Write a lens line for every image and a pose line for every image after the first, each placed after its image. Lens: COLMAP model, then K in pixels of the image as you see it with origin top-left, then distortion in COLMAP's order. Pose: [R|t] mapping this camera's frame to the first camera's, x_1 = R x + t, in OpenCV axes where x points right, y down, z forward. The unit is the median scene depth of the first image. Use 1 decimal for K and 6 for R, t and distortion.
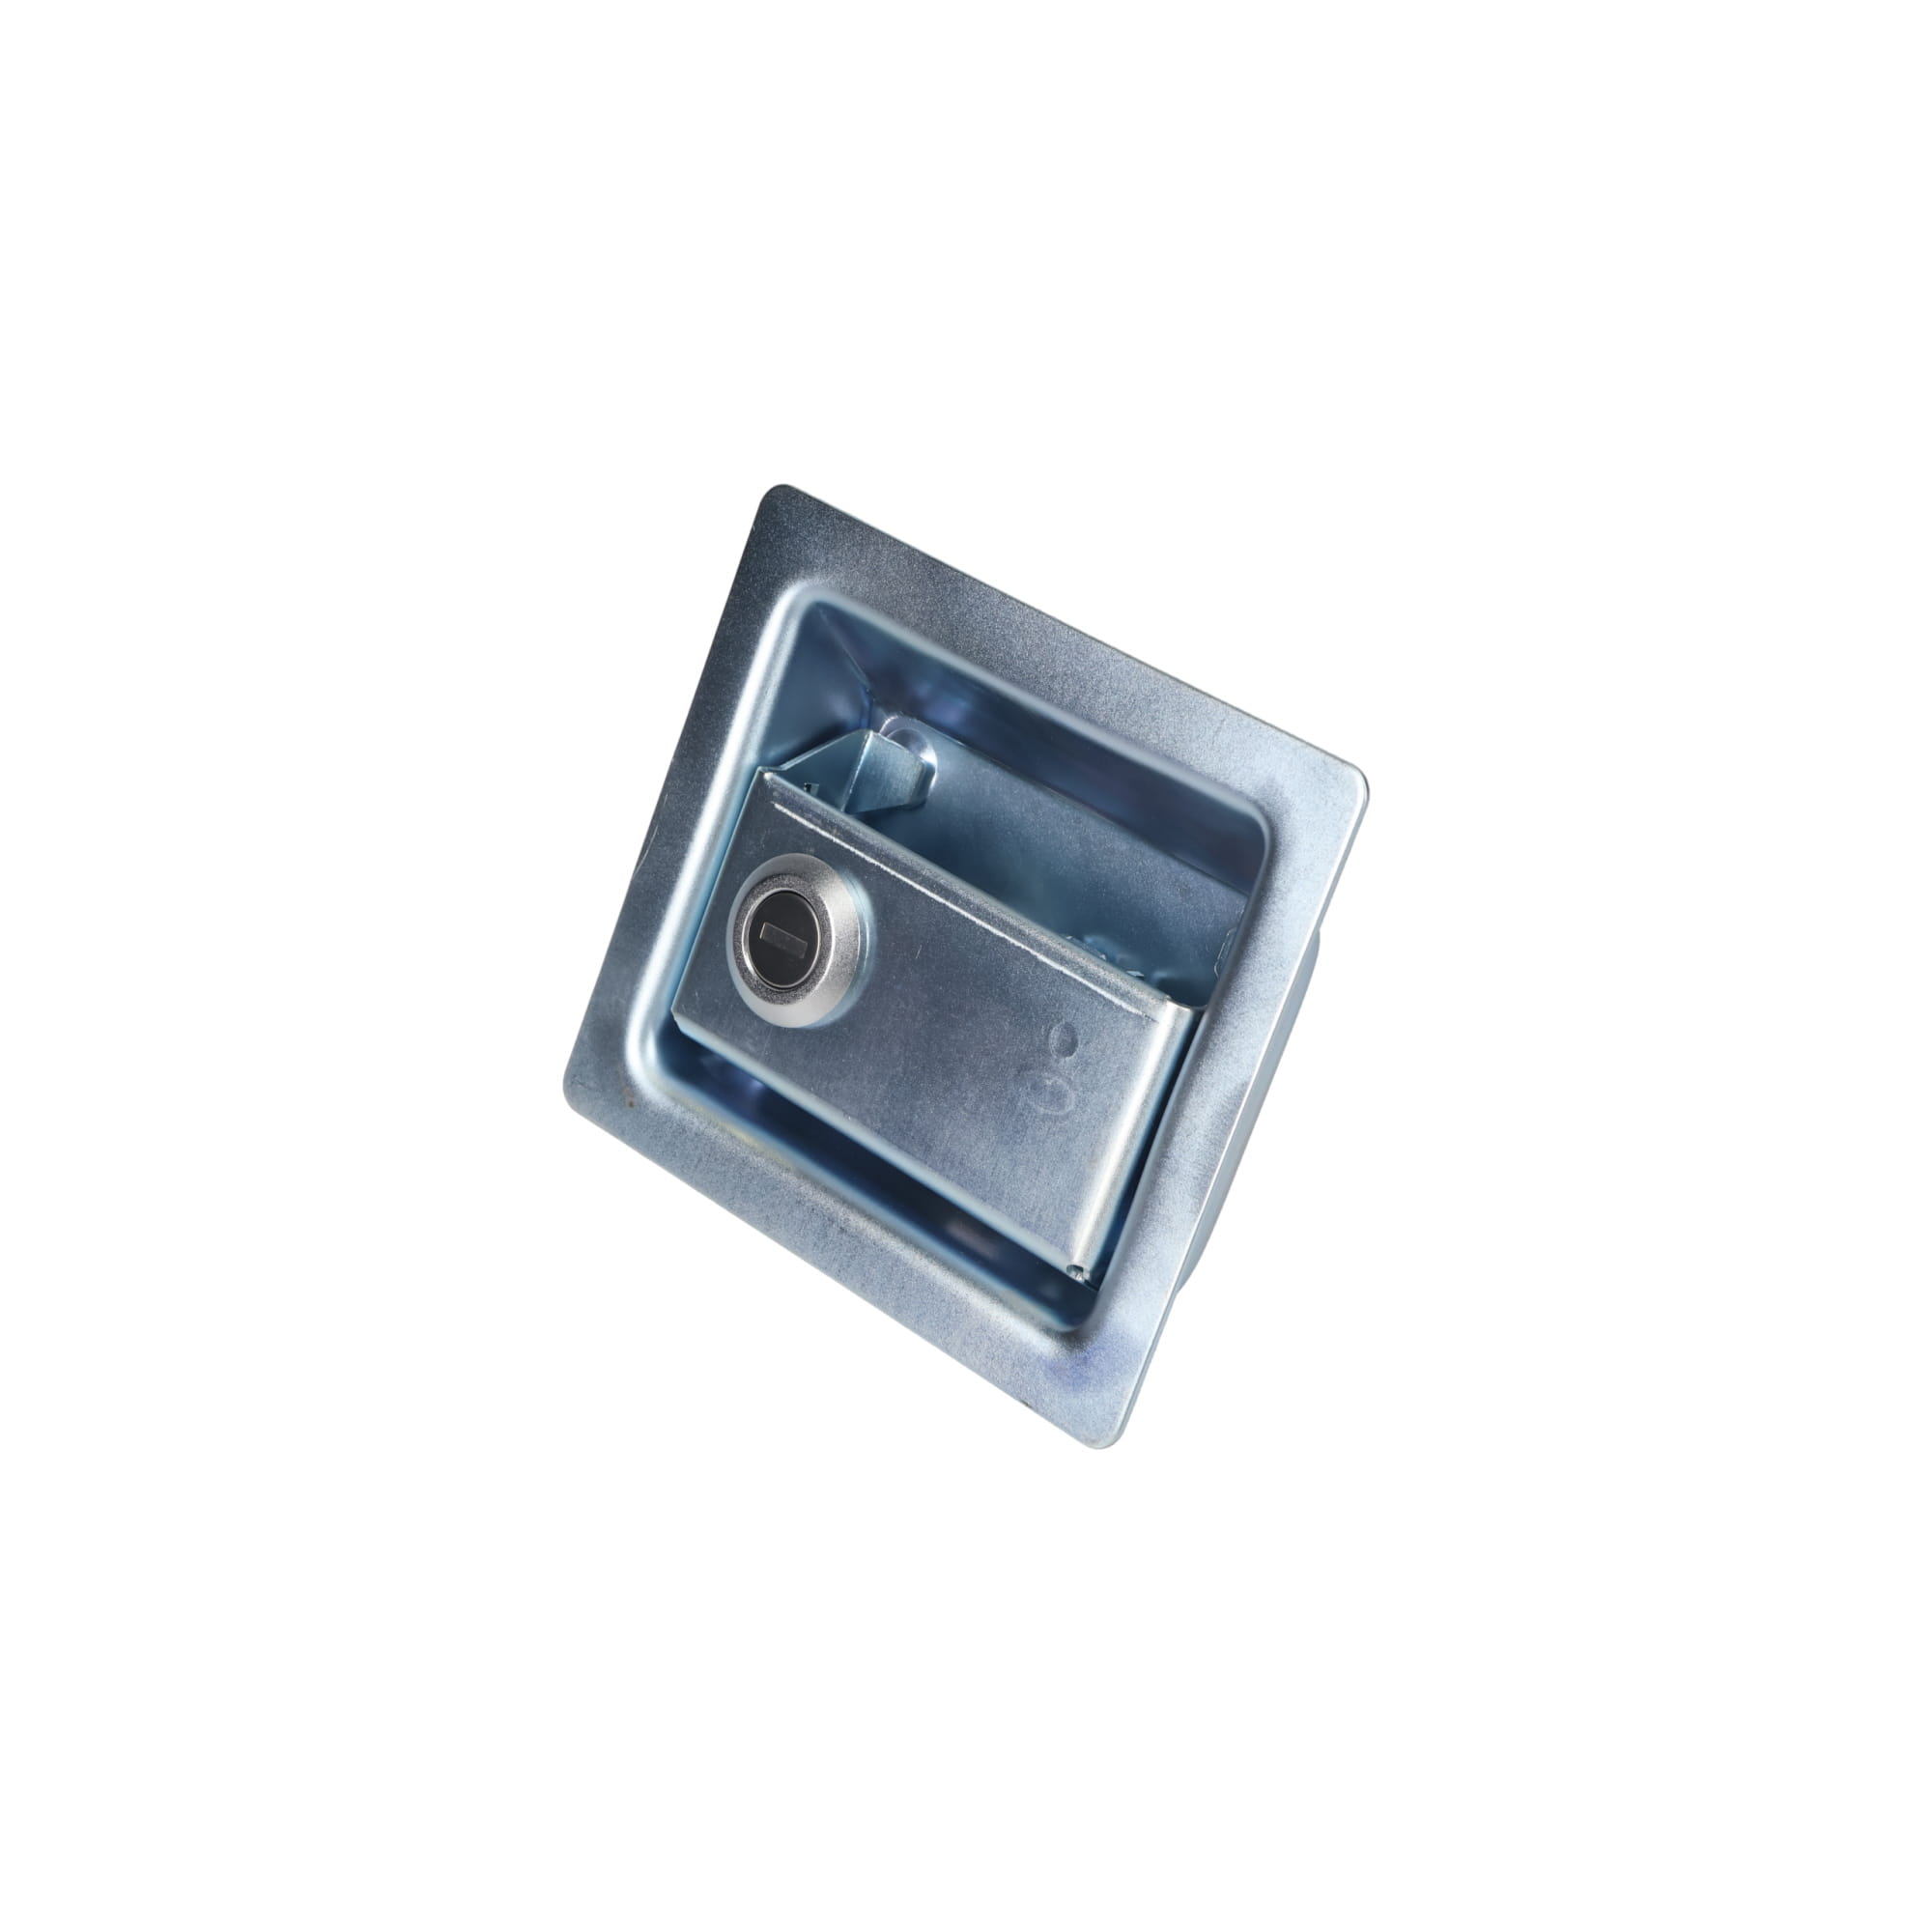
lens RADIAL K [[3943.9, 0, 966.0], [0, 3943.9, 966.0], [0, 0, 1]] dist [0.015687, 0.028210]
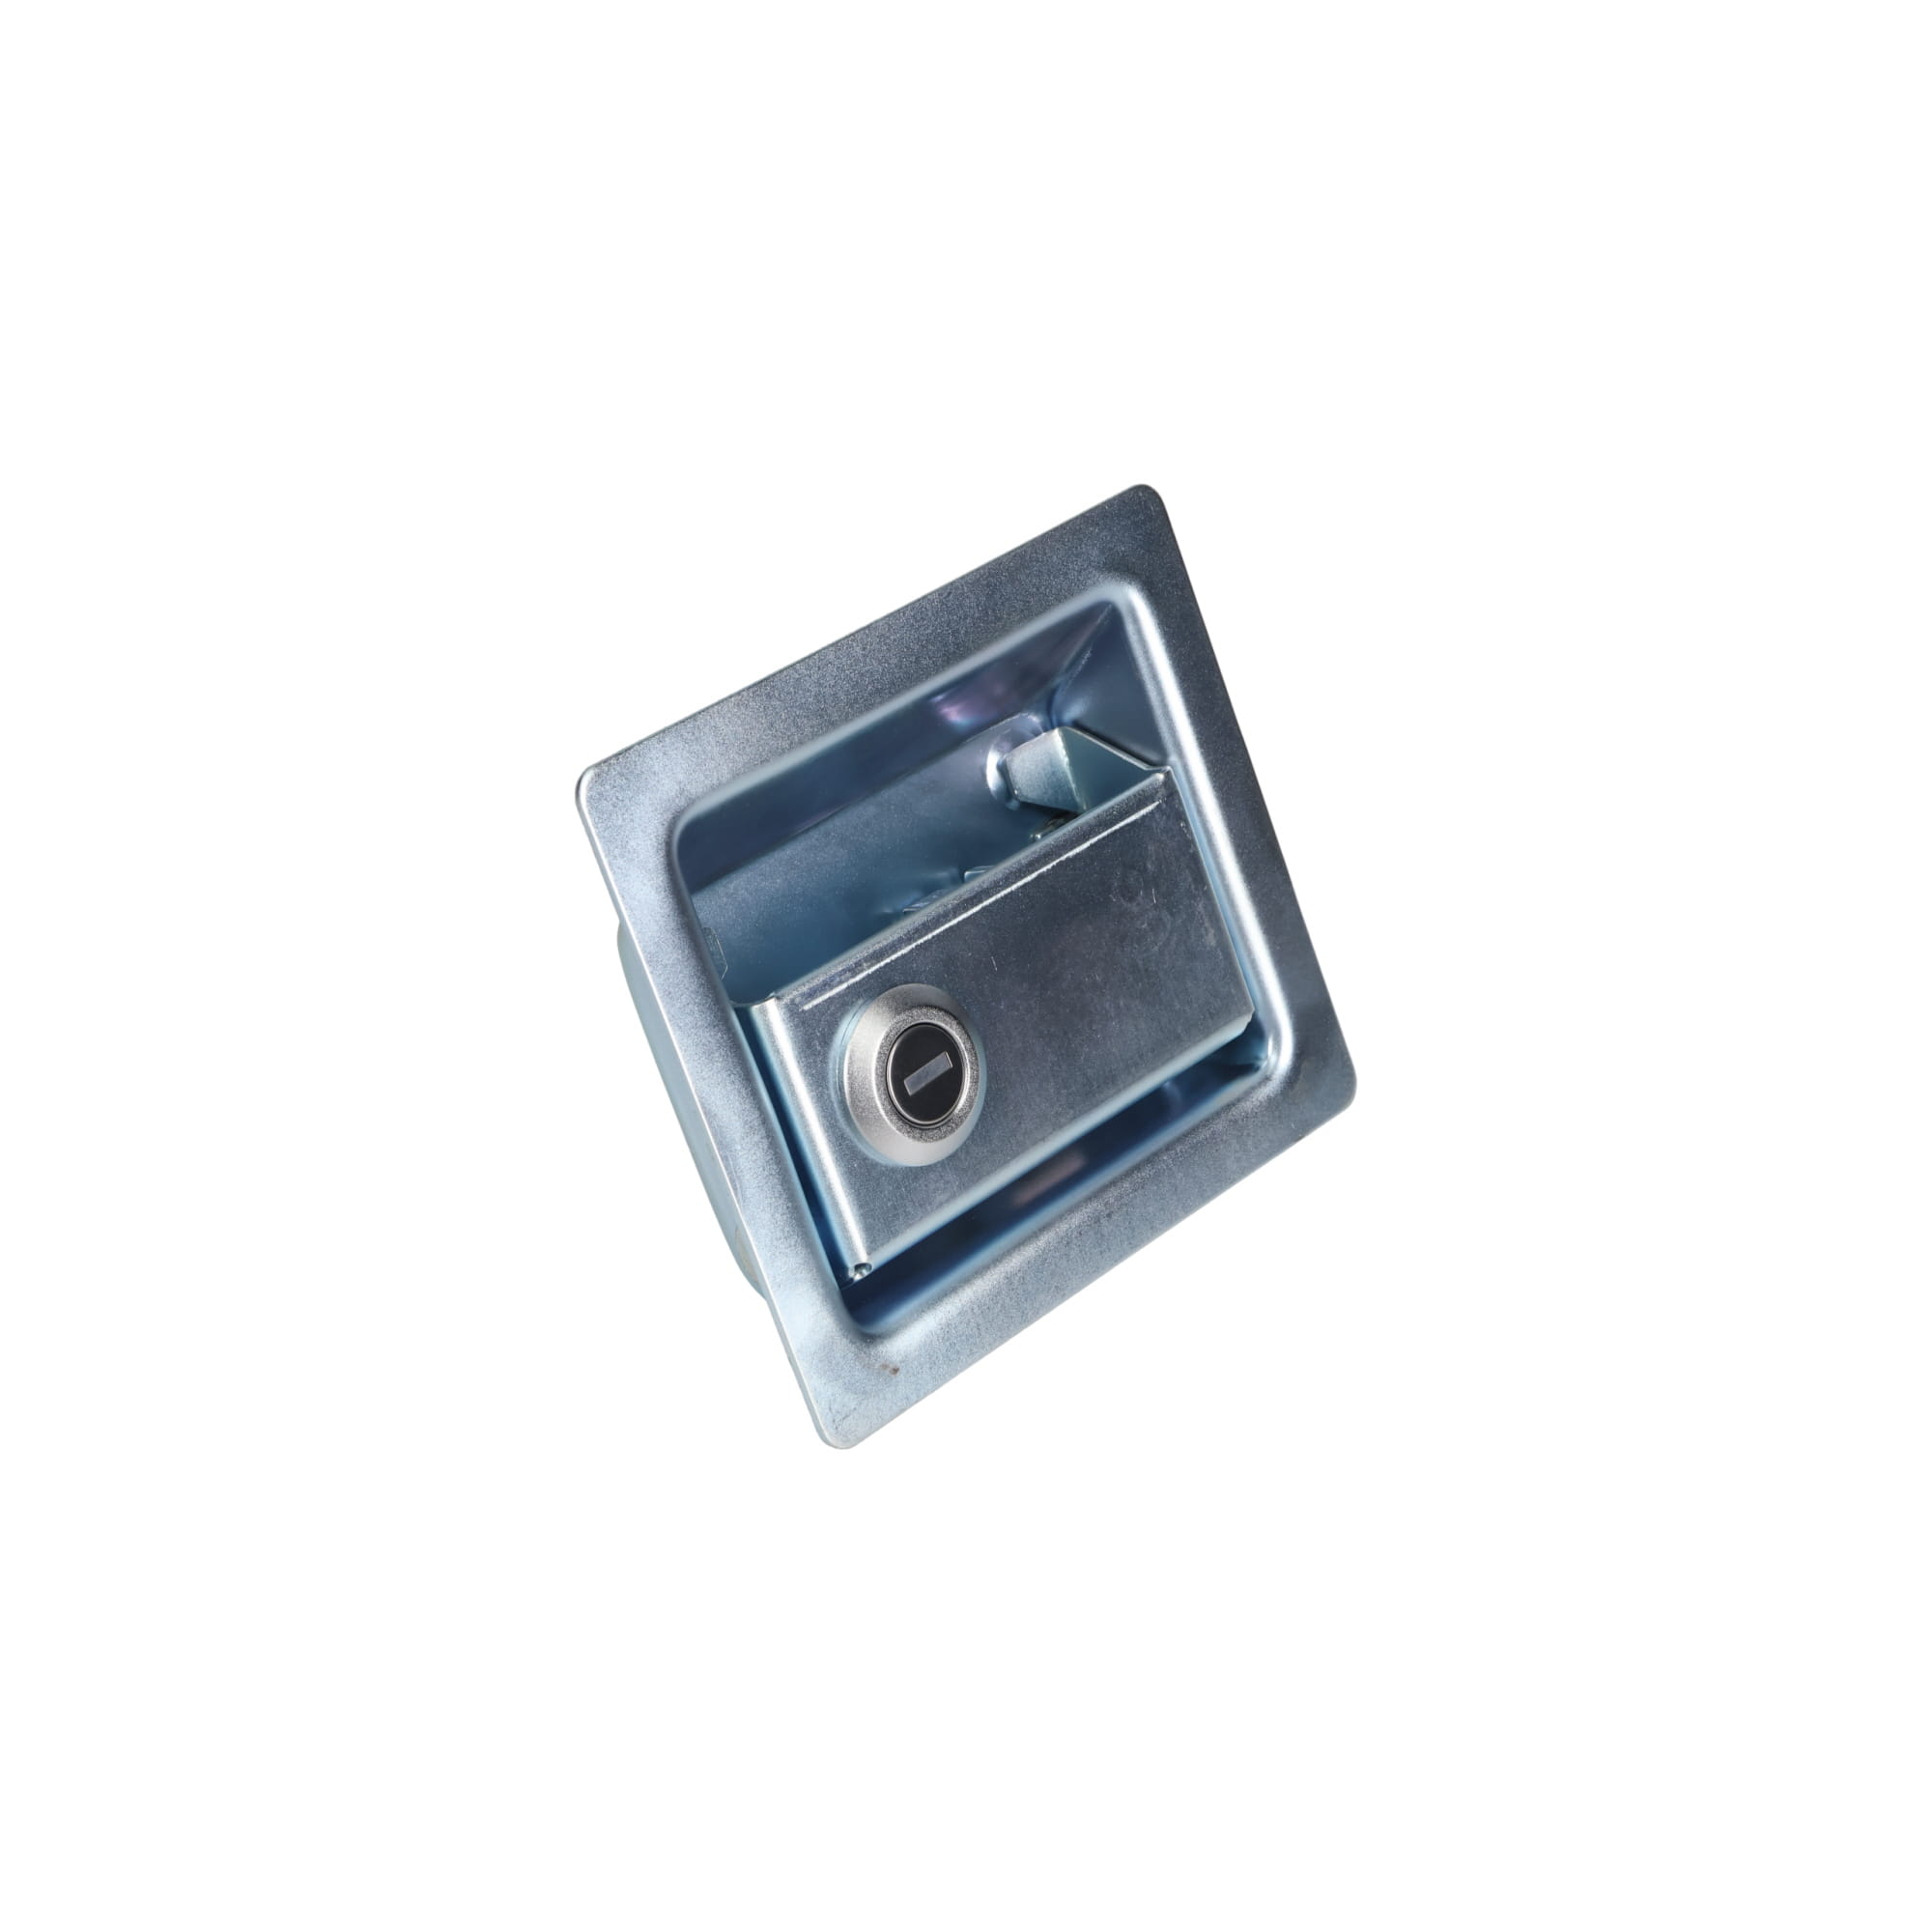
lens RADIAL K [[3943.9, 0, 966.0], [0, 3943.9, 966.0], [0, 0, 1]] dist [0.015687, 0.028210]
pose [[-0.007083, -0.589565, 0.807690, -0.815451], [0.575789, 0.657970, 0.485328, -0.489767], [-0.817568, 0.468497, 0.334804, 0.669984]]
